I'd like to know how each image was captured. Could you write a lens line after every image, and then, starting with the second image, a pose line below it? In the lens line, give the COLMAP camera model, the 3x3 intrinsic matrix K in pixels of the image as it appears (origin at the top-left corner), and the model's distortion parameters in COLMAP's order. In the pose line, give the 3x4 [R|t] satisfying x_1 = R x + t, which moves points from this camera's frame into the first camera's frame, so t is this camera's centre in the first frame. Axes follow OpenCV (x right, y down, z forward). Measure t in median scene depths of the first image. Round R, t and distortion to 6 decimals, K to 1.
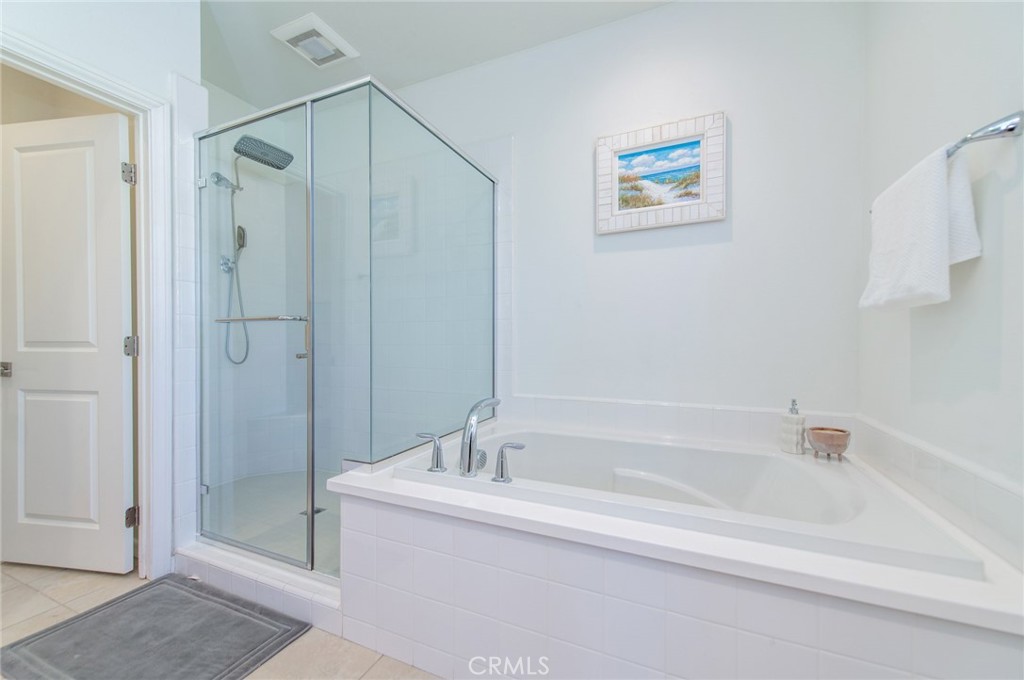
lens RADIAL K [[401.4, 0, 512.0], [0, 401.4, 349.8], [0, 0, 1]] dist [0.016051, -0.004815]
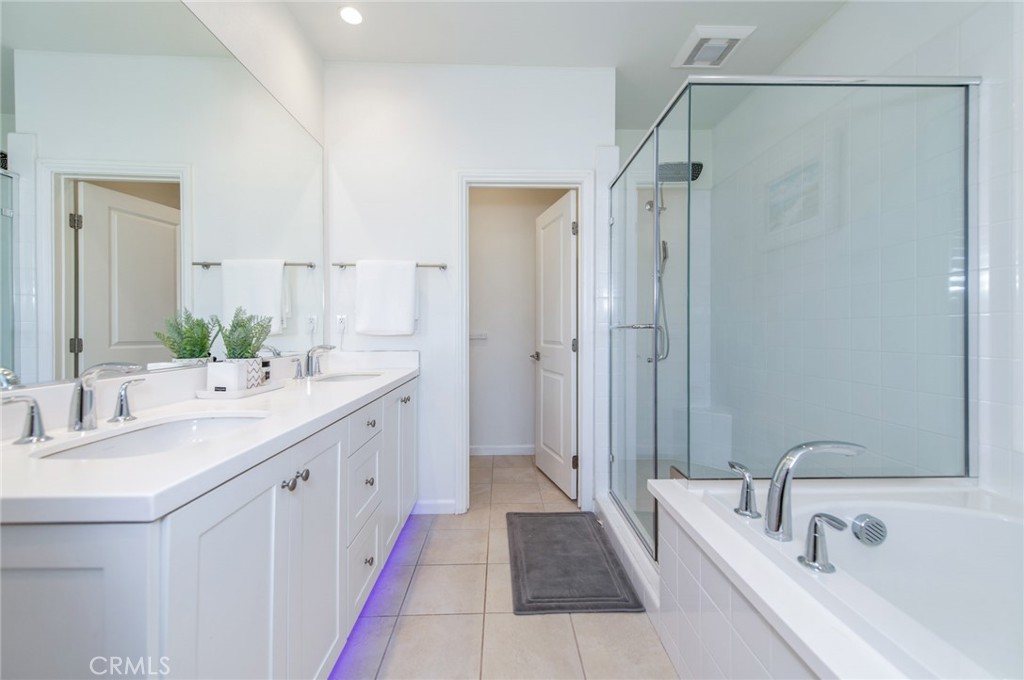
lens RADIAL K [[401.4, 0, 514.4], [0, 401.4, 335.5], [0, 0, 1]] dist [0.016051, -0.004815]
pose [[0.436198, 0.008643, -0.899809, 0.288365], [-0.016587, 0.999861, 0.001563, -0.046662], [0.899698, 0.014243, 0.436281, 0.179383]]
